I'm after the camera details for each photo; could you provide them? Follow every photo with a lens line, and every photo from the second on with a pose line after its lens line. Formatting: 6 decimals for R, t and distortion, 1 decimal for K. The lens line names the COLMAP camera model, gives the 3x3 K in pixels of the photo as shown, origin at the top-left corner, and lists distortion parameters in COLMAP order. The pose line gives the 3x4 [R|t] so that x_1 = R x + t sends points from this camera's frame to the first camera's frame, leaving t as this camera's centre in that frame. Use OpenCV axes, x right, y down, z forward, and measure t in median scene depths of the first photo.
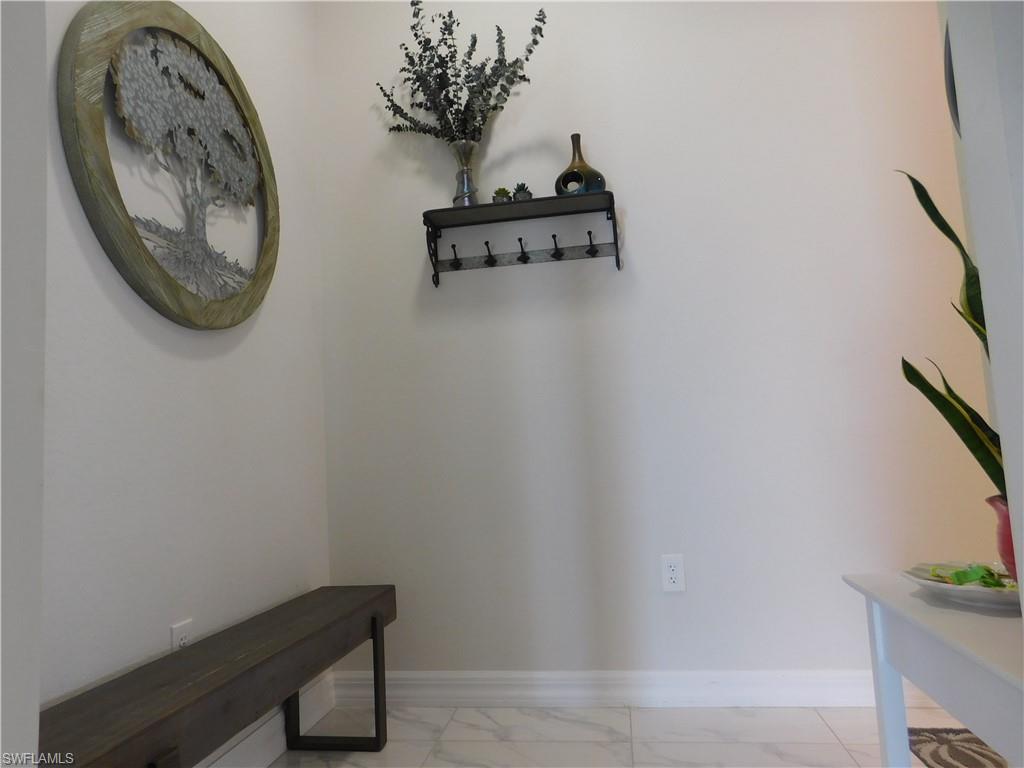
lens RADIAL K [[671.4, 0, 512.0], [0, 671.4, 384.0], [0, 0, 1]] dist [-0.078134, 0.060737]
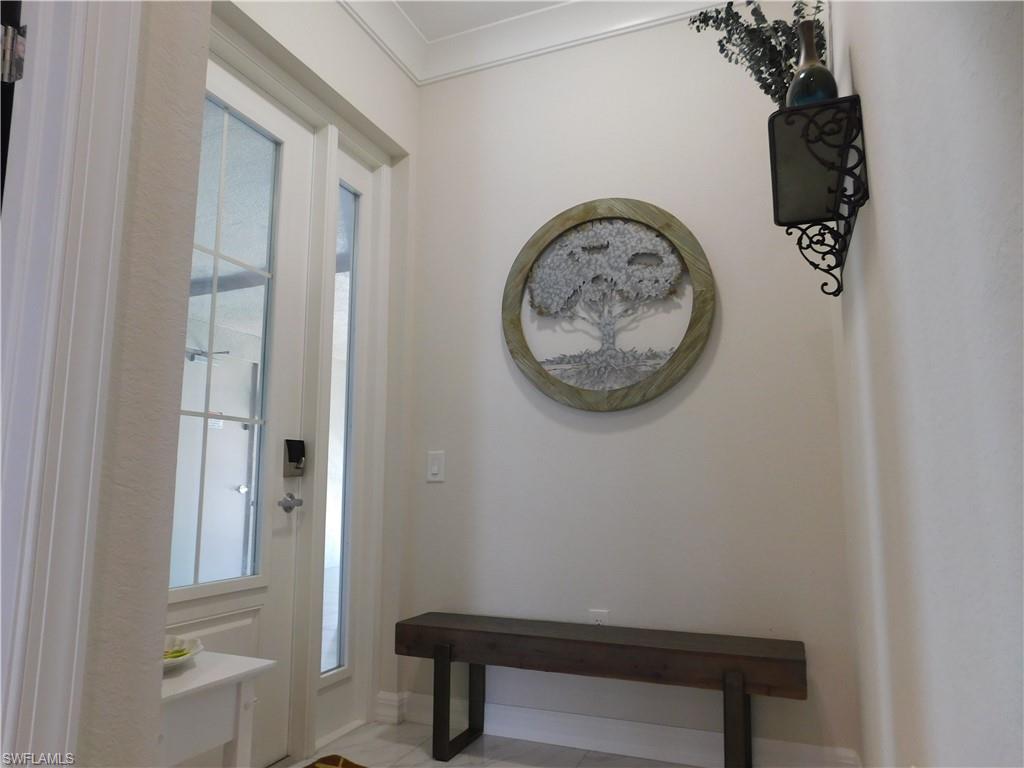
lens RADIAL K [[671.4, 0, 512.0], [0, 671.4, 384.0], [0, 0, 1]] dist [-0.078134, 0.060737]
pose [[-0.236201, -0.088499, -0.967666, 1.022169], [0.113243, 0.986551, -0.117868, 0.004533], [0.965083, -0.137422, -0.223003, 1.162242]]
